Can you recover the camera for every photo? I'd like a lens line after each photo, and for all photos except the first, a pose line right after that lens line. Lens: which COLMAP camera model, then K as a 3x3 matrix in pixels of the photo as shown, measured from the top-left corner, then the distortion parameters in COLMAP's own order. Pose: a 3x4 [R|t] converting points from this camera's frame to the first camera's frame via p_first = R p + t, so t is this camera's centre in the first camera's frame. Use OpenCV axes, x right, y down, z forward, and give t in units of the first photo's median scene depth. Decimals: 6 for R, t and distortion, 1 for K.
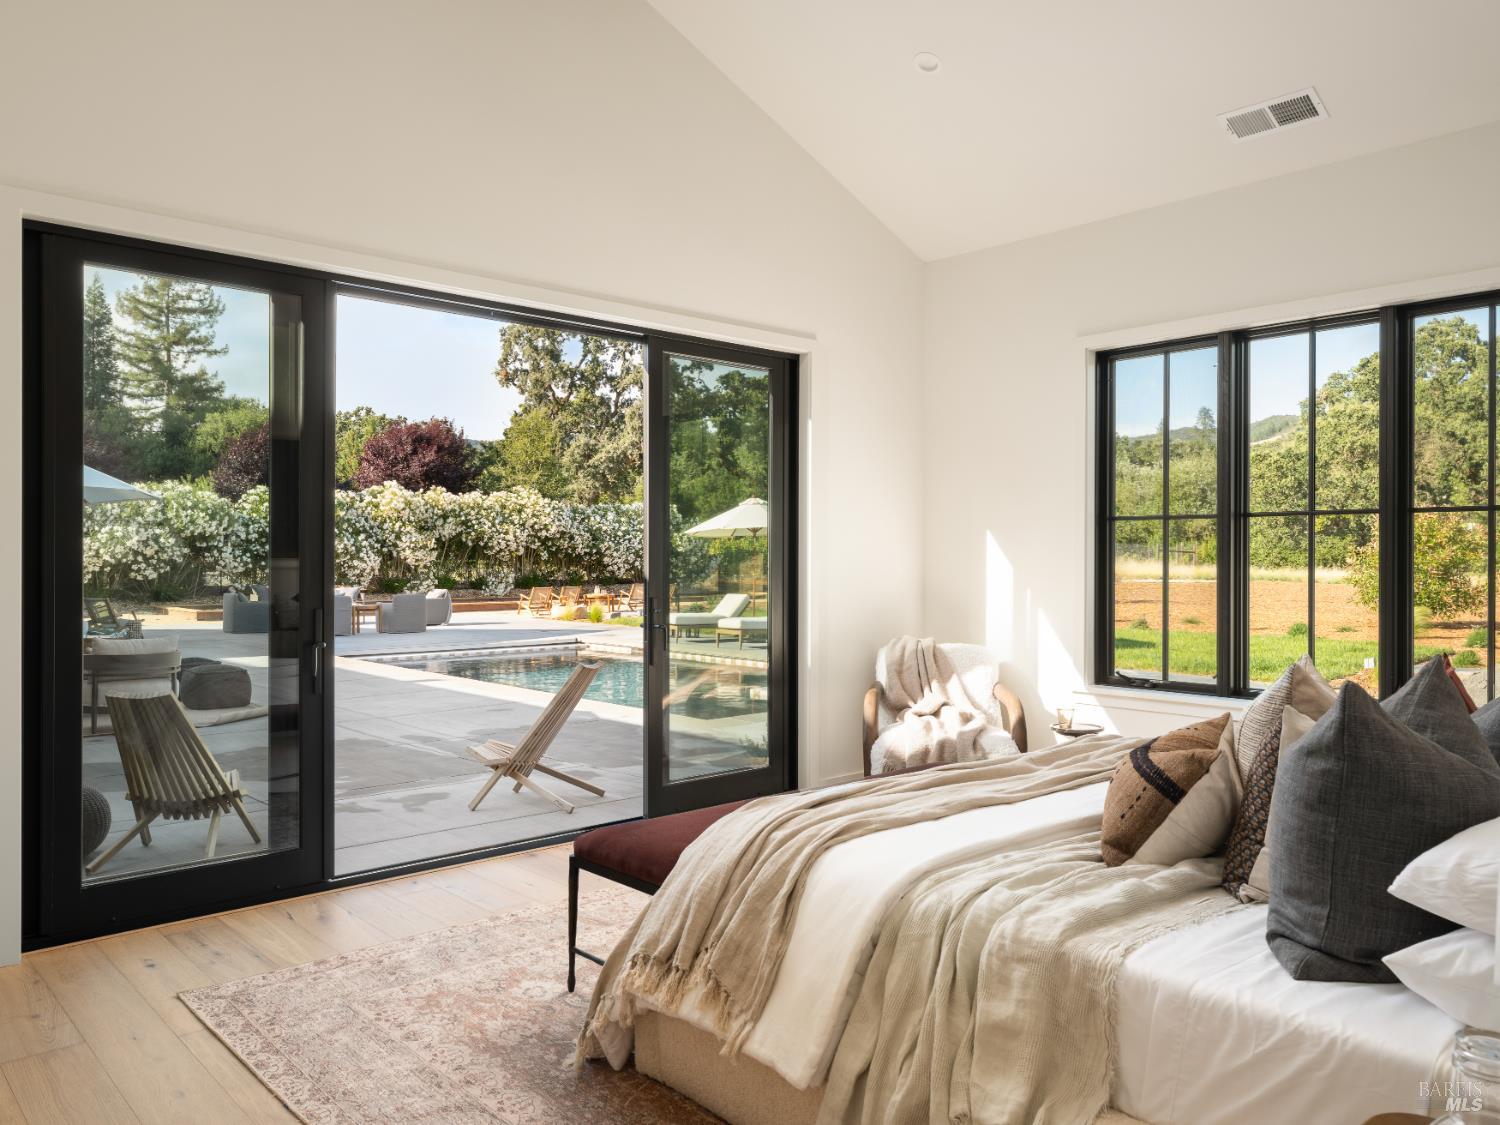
lens RADIAL K [[1099.9, 0, 751.7], [0, 1099.9, 560.1], [0, 0, 1]] dist [0.001482, 0.001762]
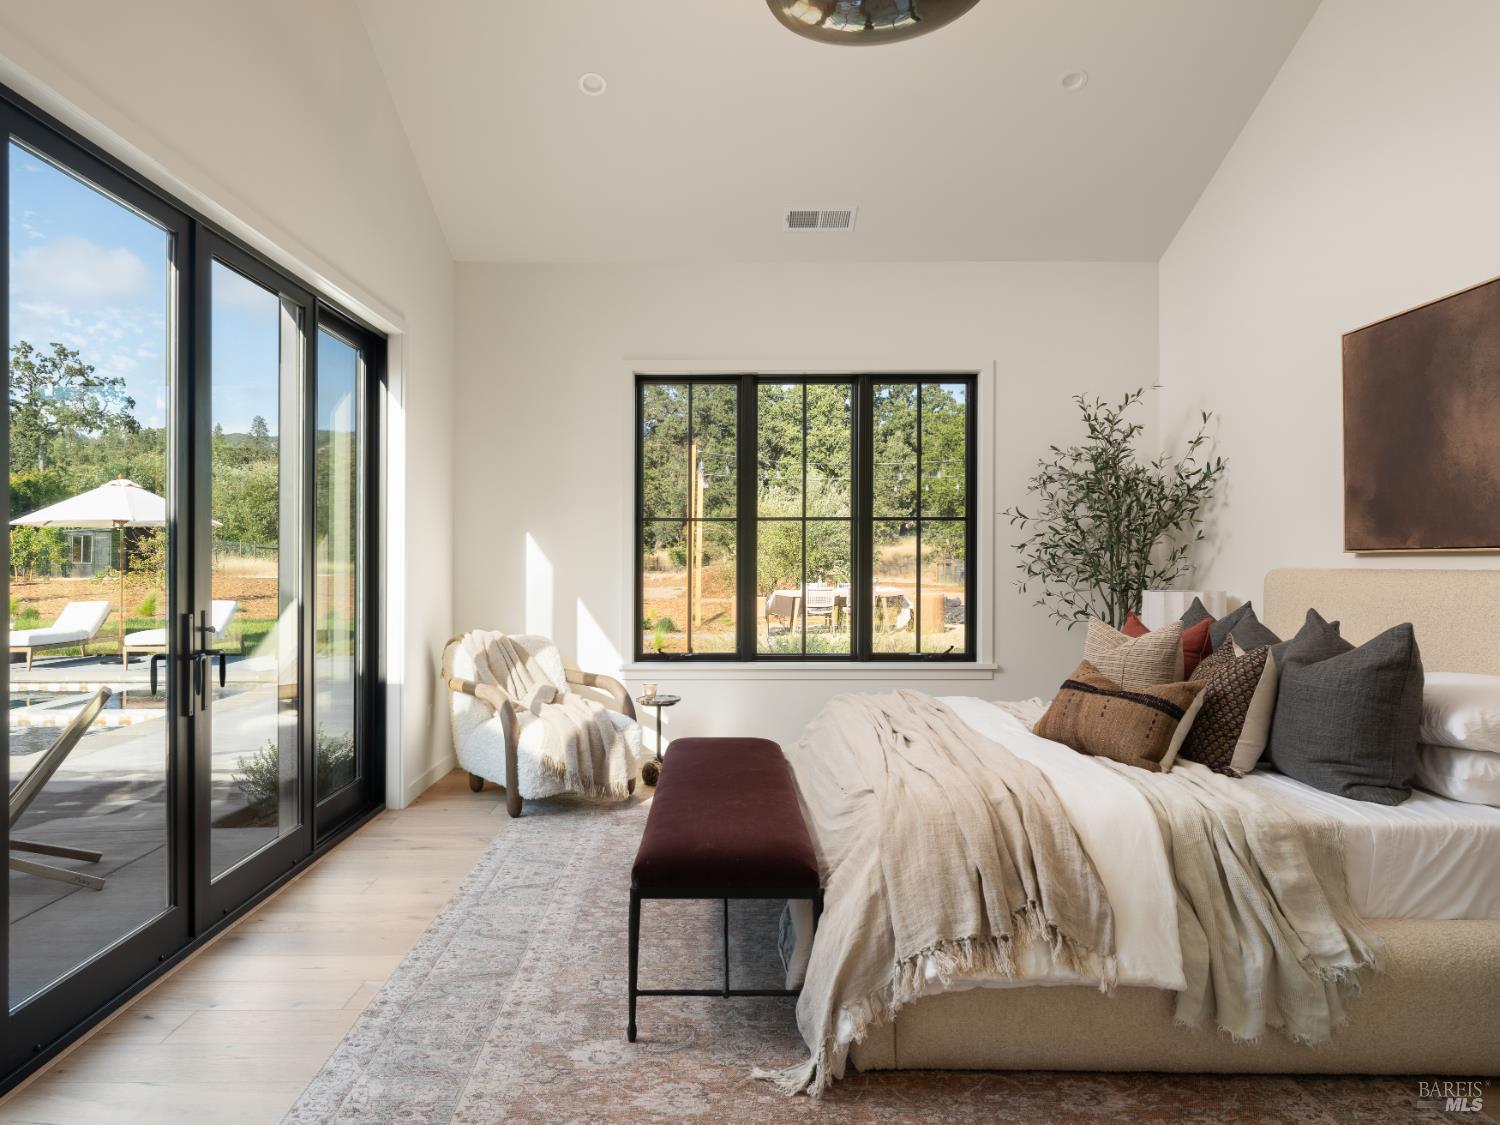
lens RADIAL K [[974.9, 0, 746.0], [0, 974.9, 563.2], [0, 0, 1]] dist [0.007344, -0.001649]
pose [[0.670854, -0.008926, 0.741536, -0.646169], [0.003117, 0.999953, 0.009216, 0.000366], [-0.741583, -0.003871, 0.670850, 0.385689]]
